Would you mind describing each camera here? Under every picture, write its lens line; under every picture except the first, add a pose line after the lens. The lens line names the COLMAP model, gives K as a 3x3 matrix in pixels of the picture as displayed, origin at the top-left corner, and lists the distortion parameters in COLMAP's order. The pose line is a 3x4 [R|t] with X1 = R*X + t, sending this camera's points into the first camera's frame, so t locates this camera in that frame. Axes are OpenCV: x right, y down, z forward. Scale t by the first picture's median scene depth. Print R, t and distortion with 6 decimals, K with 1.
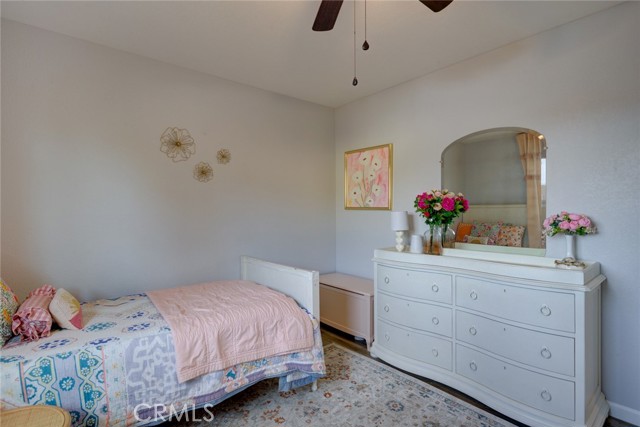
lens RADIAL K [[313.3, 0, 320.0], [0, 313.3, 213.5], [0, 0, 1]] dist [-0.004283, 0.001375]
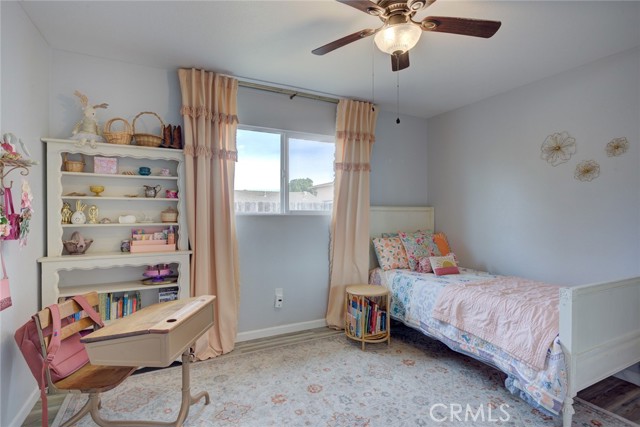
lens RADIAL K [[313.3, 0, 320.0], [0, 313.3, 213.5], [0, 0, 1]] dist [-0.004283, 0.001375]
pose [[-0.225295, 0.011656, -0.974221, 1.019281], [-0.010531, 0.999841, 0.014398, -0.014463], [0.974234, 0.013503, -0.225137, 0.632739]]
